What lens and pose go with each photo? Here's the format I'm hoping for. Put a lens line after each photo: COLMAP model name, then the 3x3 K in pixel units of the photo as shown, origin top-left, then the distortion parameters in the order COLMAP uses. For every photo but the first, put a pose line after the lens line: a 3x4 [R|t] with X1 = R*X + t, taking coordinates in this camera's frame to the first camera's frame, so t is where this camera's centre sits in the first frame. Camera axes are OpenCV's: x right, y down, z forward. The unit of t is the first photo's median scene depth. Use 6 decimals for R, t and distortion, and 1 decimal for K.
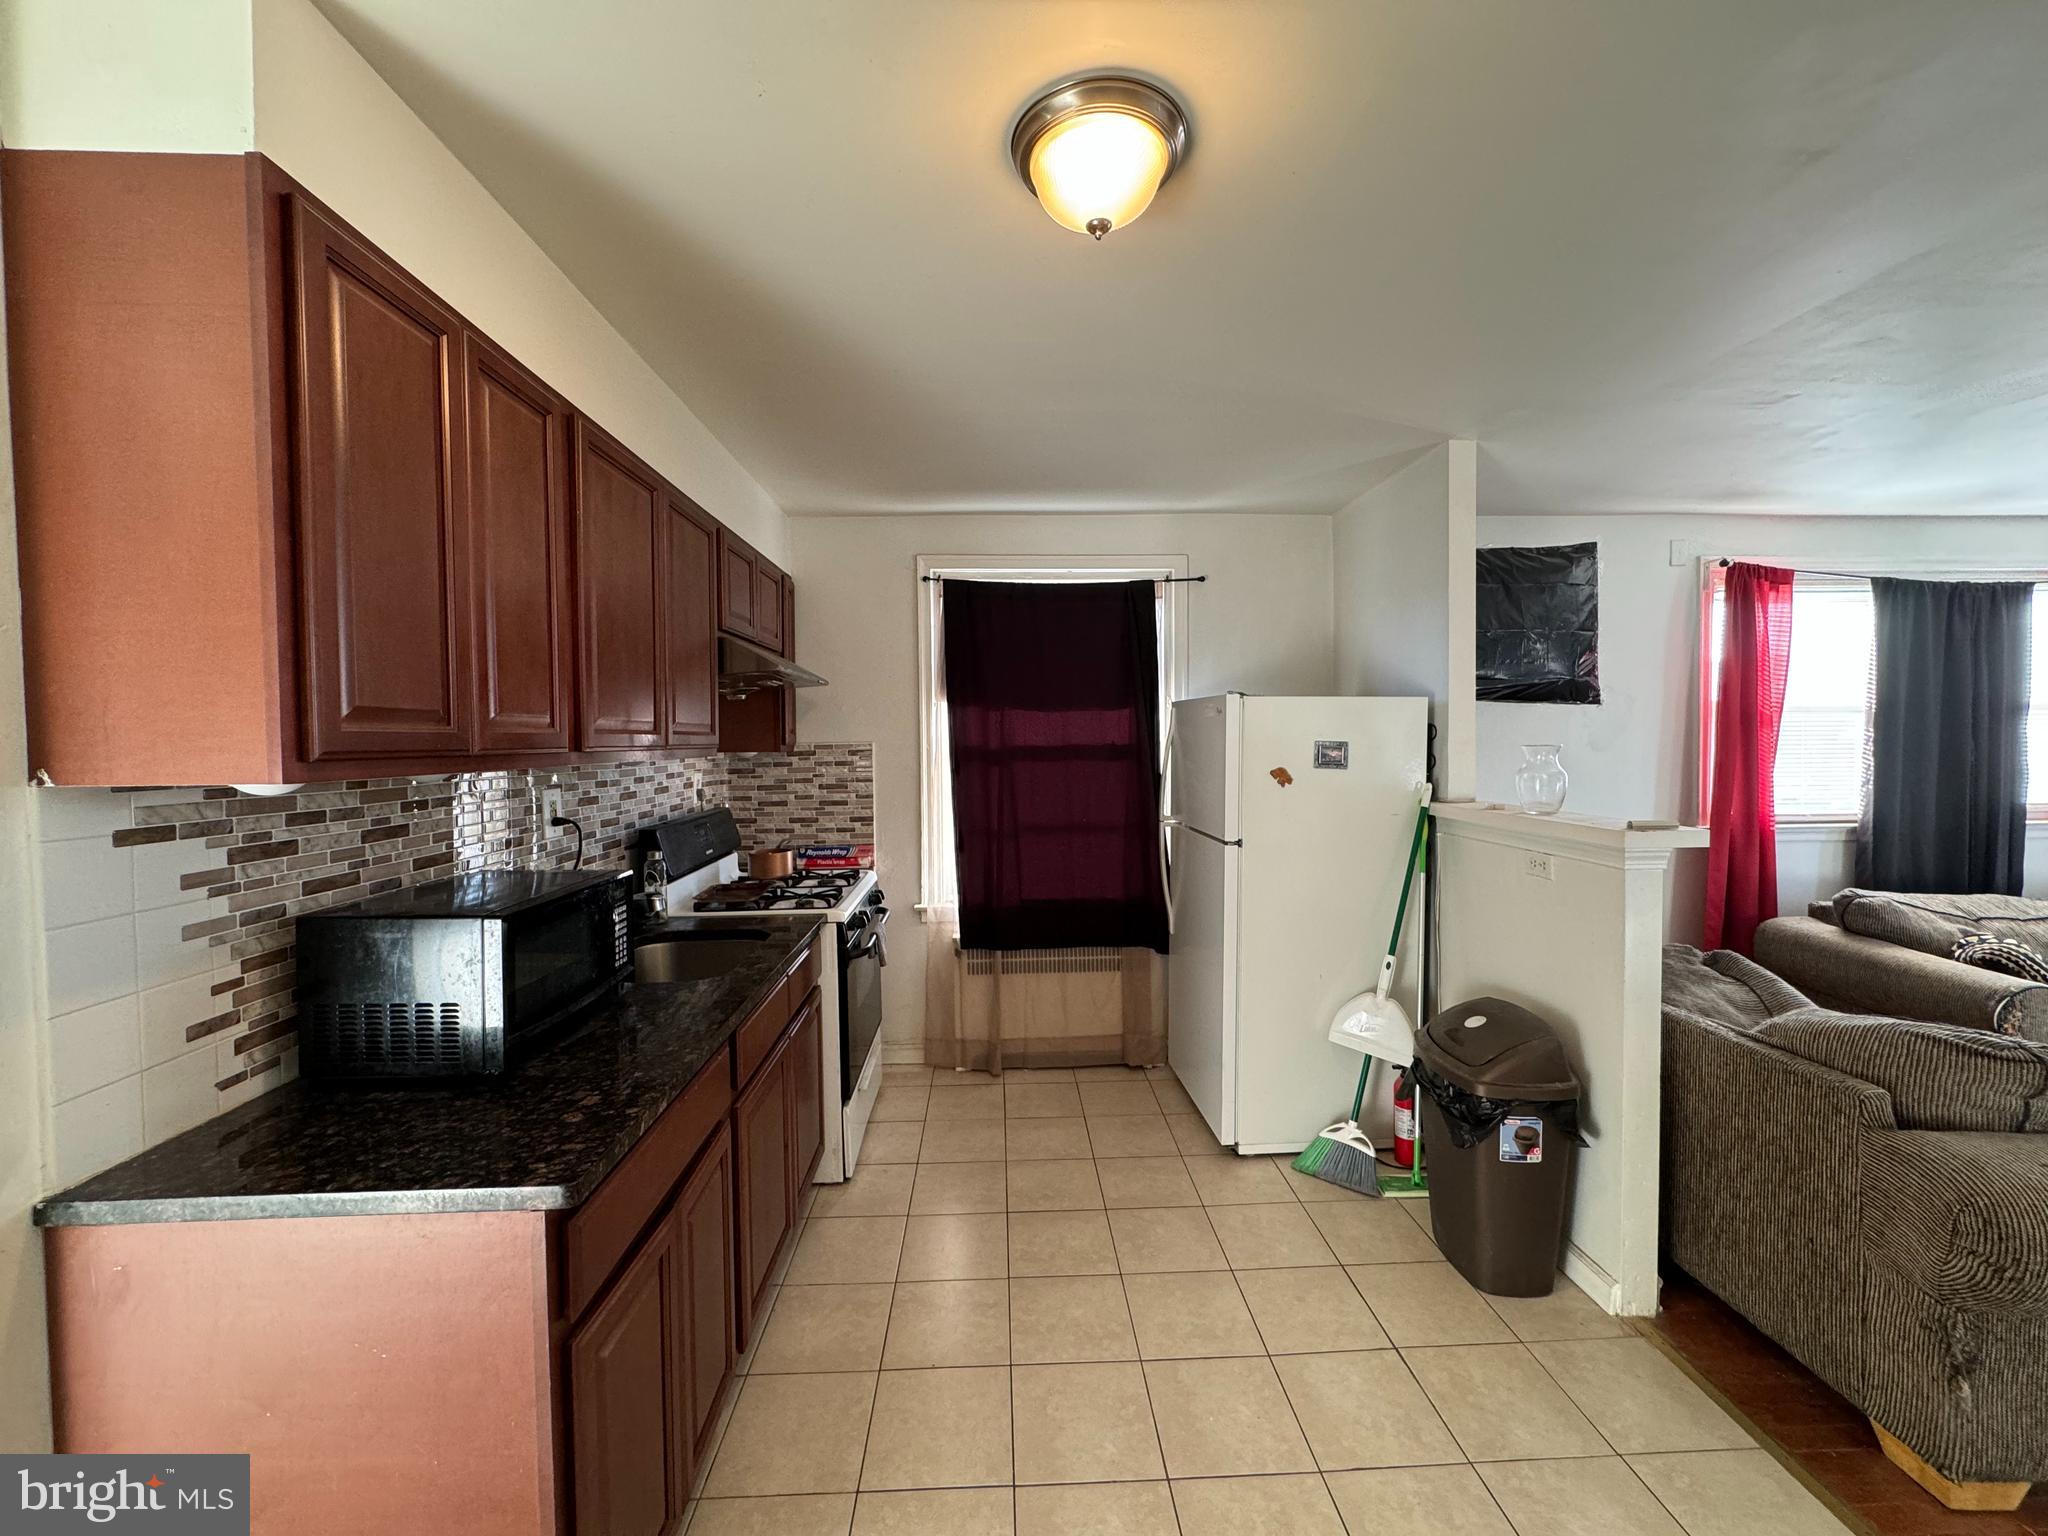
lens RADIAL K [[814.3, 0, 1023.3], [0, 814.3, 762.4], [0, 0, 1]] dist [-0.001819, 0.000438]
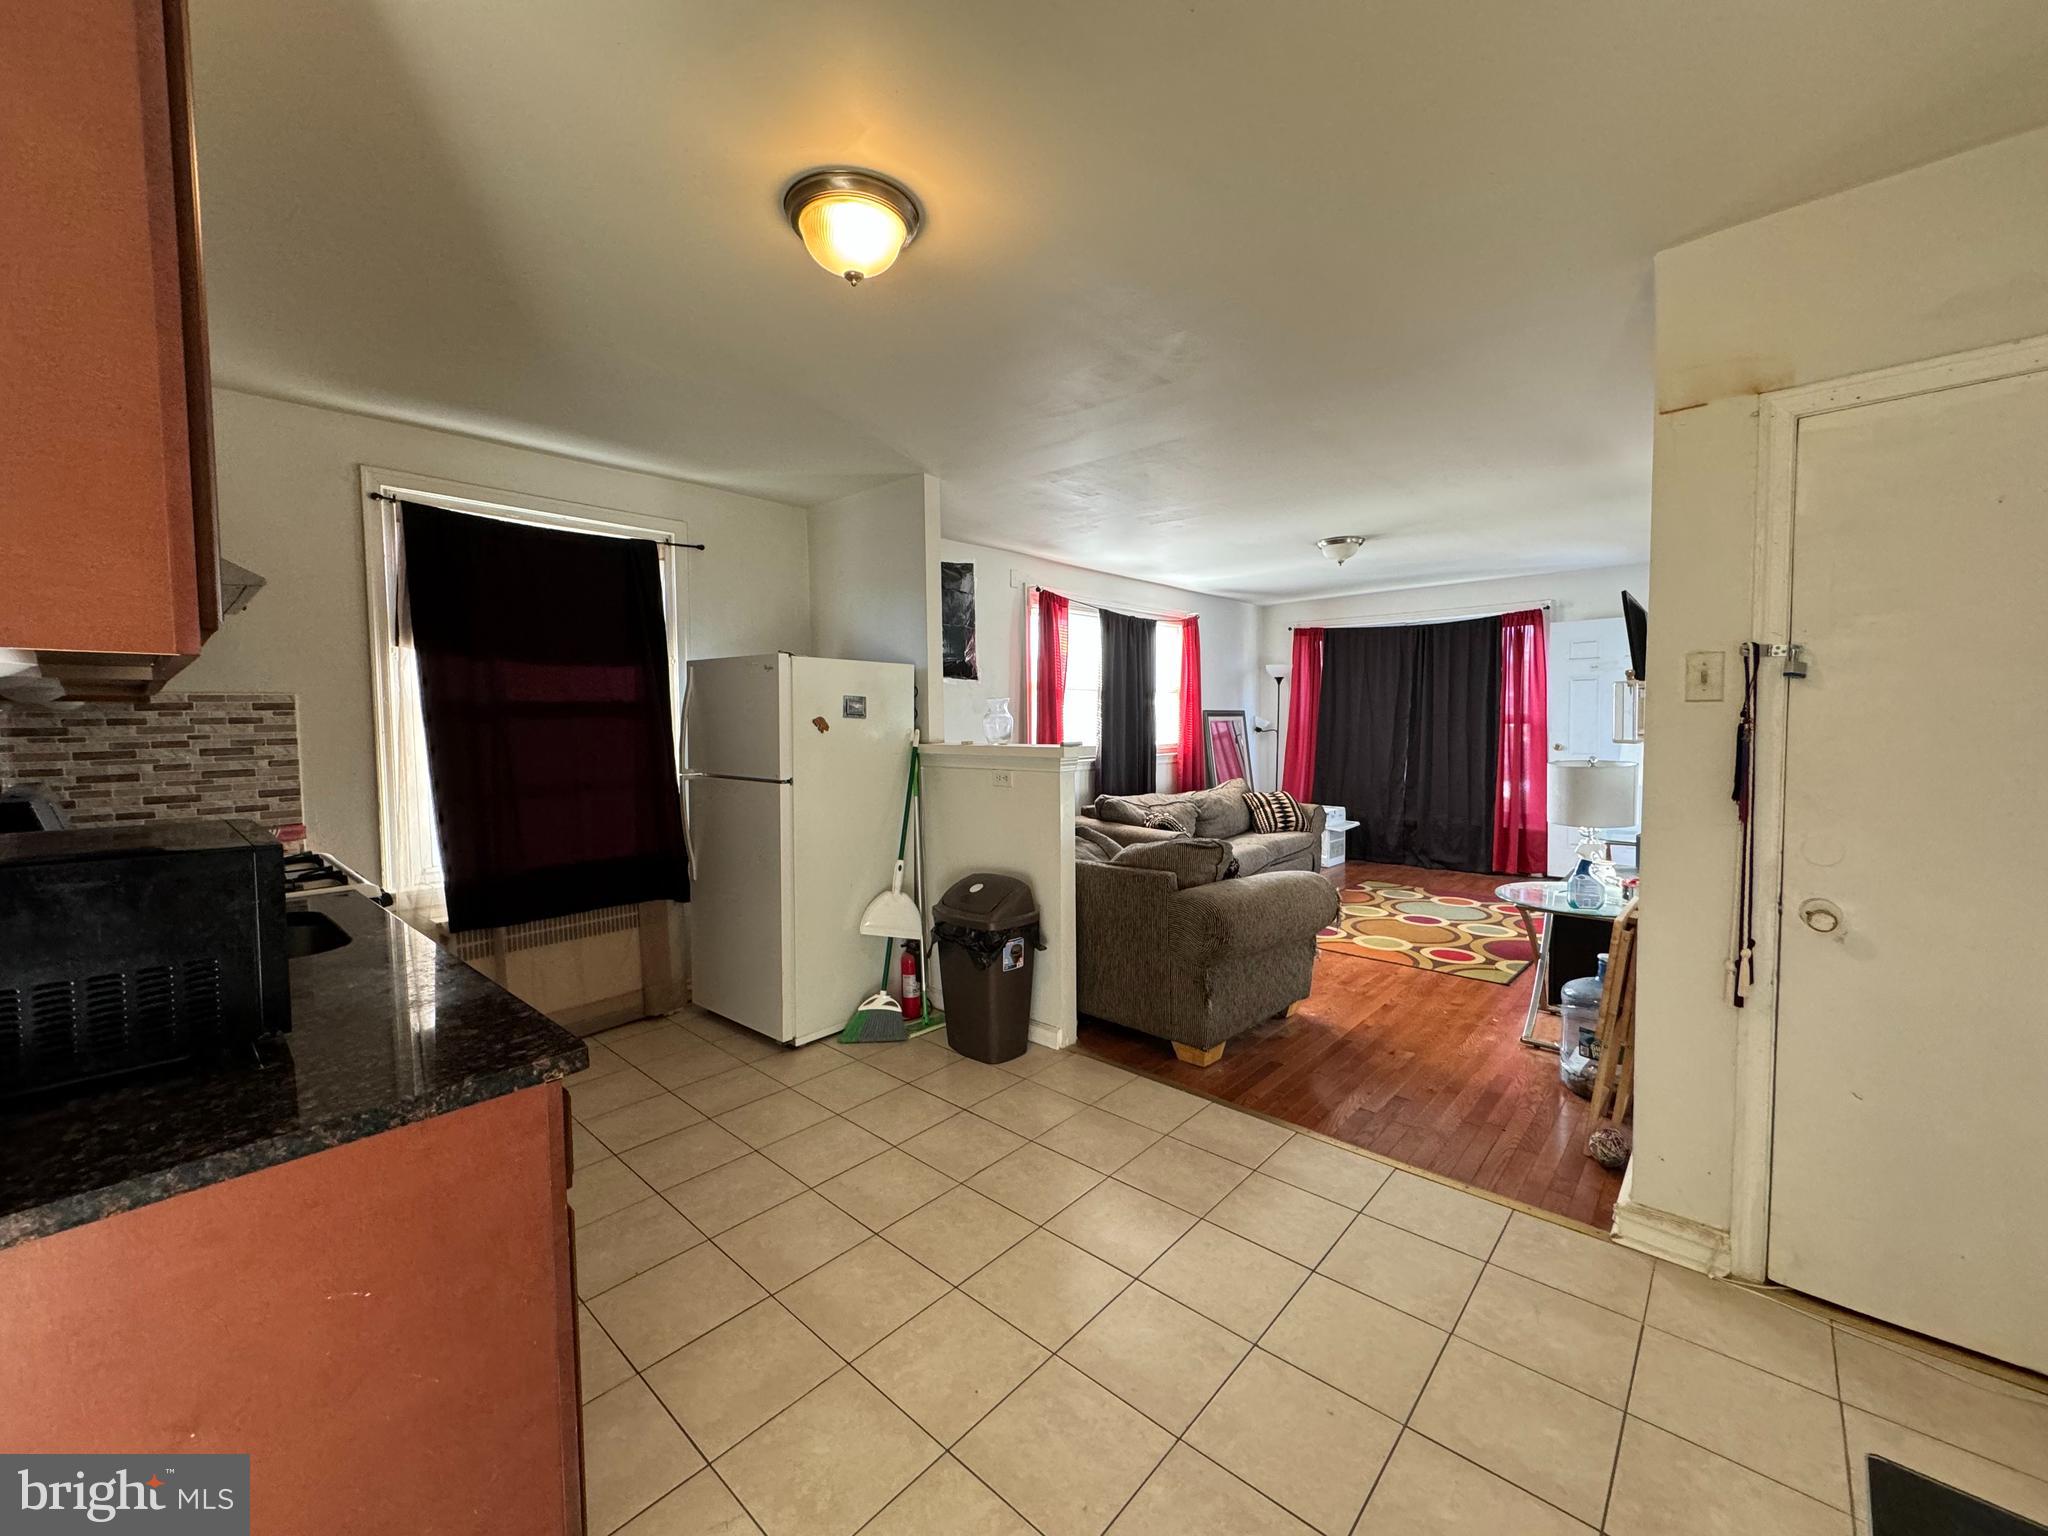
lens RADIAL K [[814.3, 0, 1023.3], [0, 814.3, 762.4], [0, 0, 1]] dist [-0.001819, 0.000438]
pose [[0.699124, -0.035772, 0.714105, -0.331933], [0.023716, 0.999358, 0.026844, 0.047673], [-0.714607, -0.001832, 0.699524, -0.057401]]
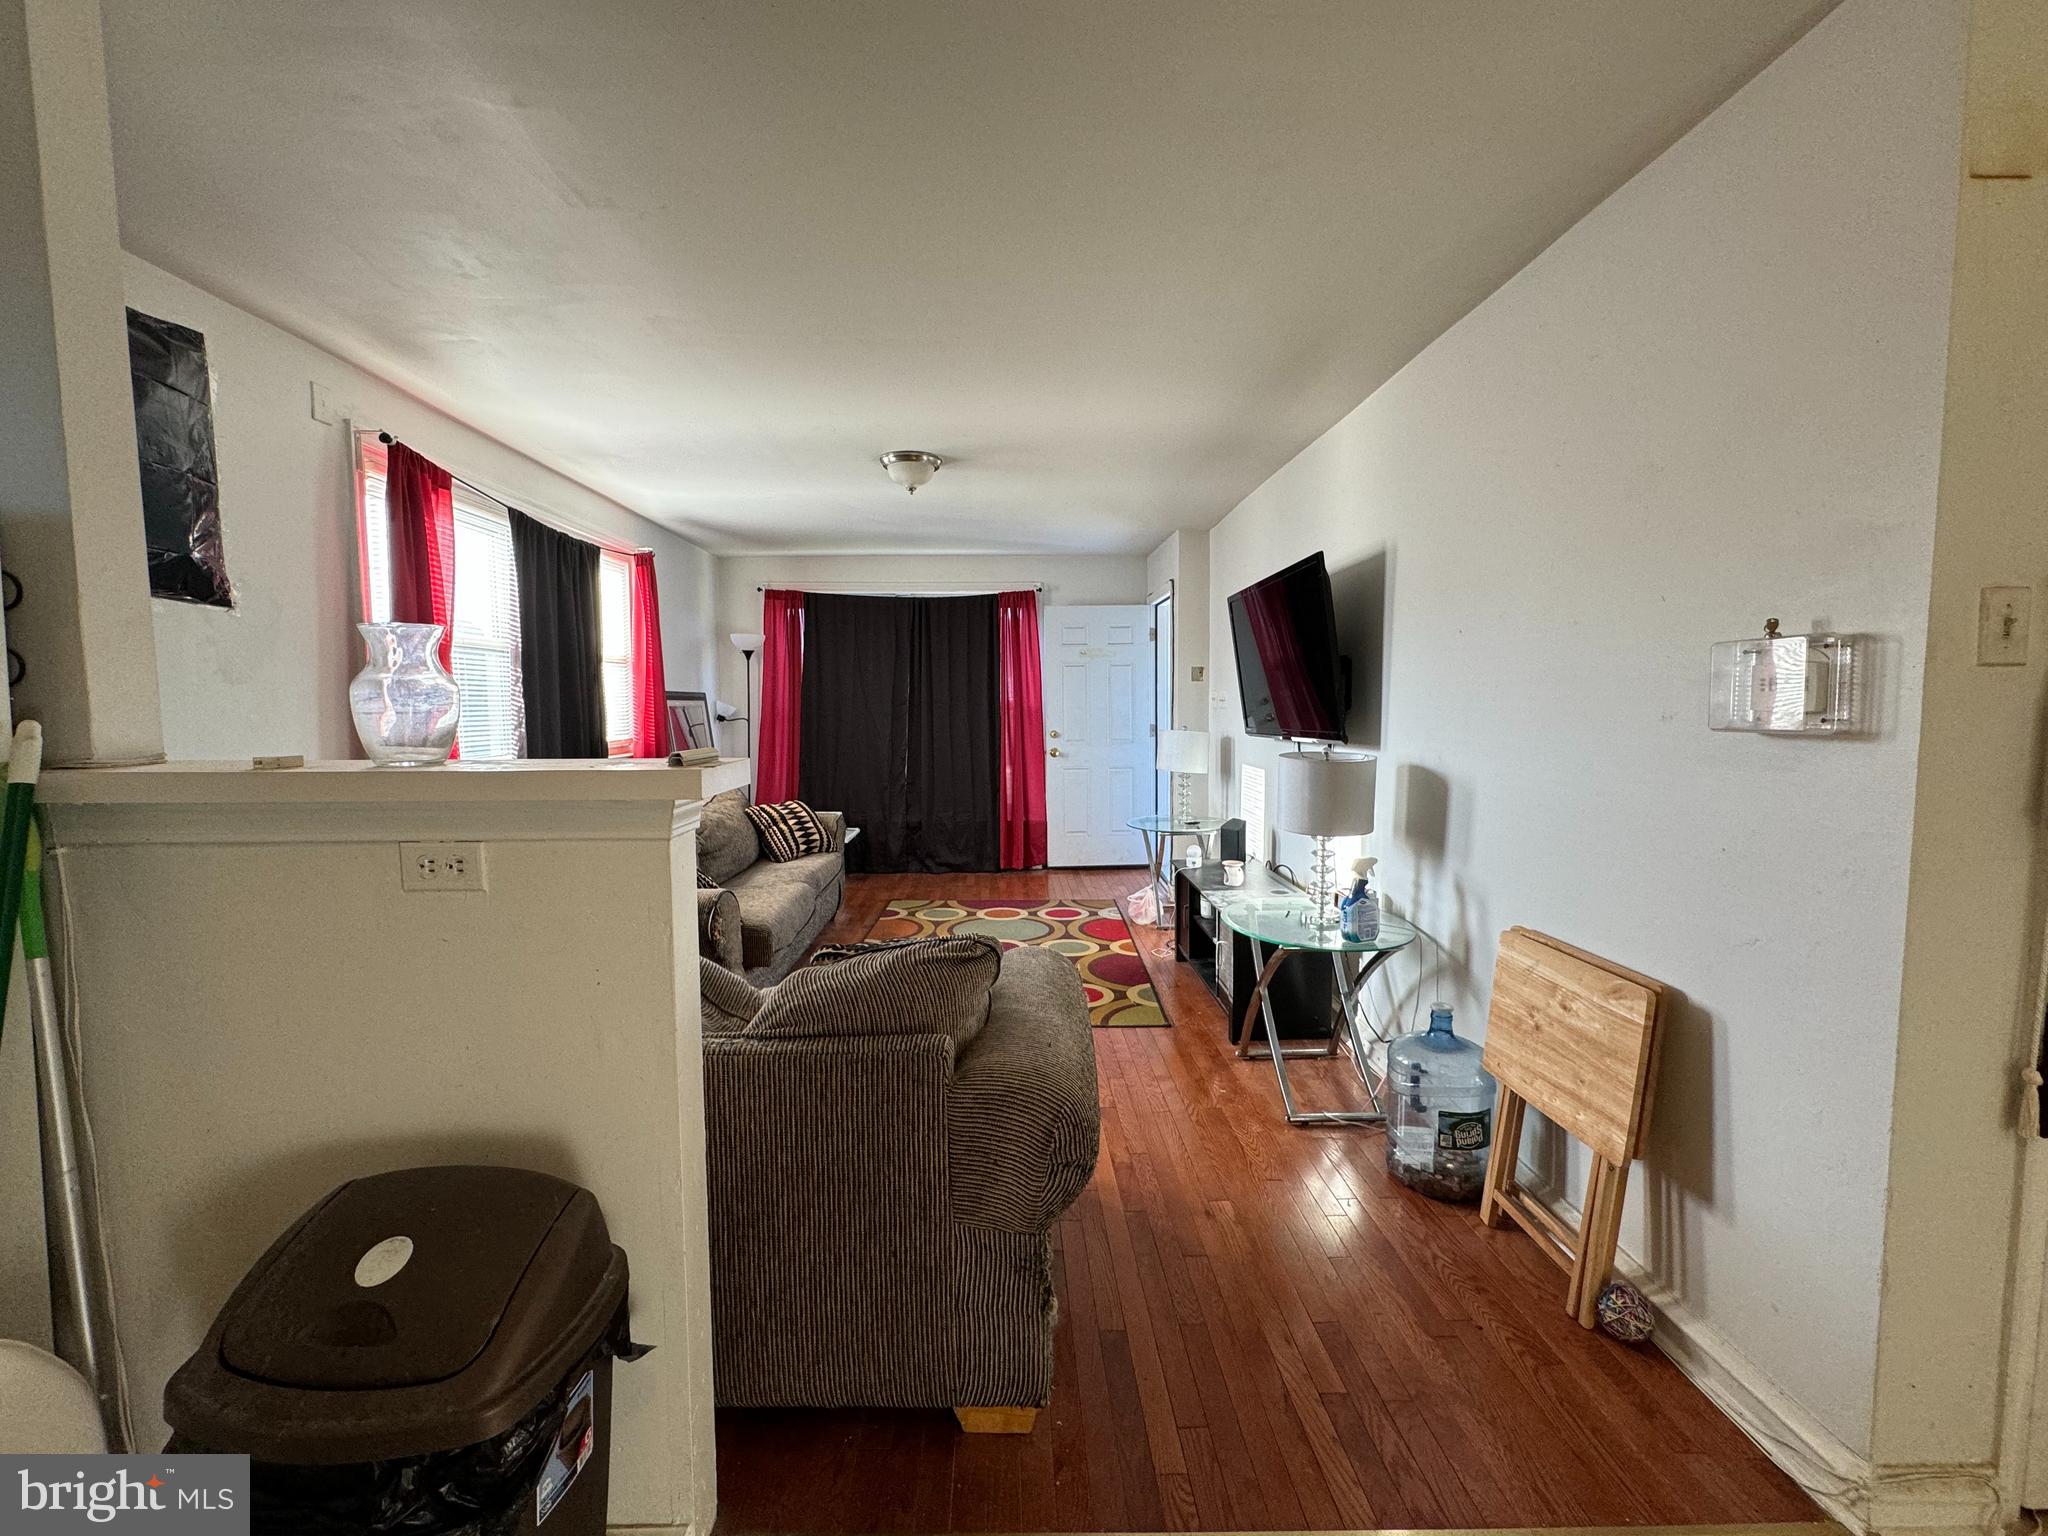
lens RADIAL K [[814.3, 0, 1023.3], [0, 814.3, 762.4], [0, 0, 1]] dist [-0.001819, 0.000438]
pose [[0.013384, -0.062881, 0.997931, 0.125004], [0.032172, 0.997531, 0.062424, 0.036072], [-0.999393, 0.031270, 0.015374, 0.527495]]
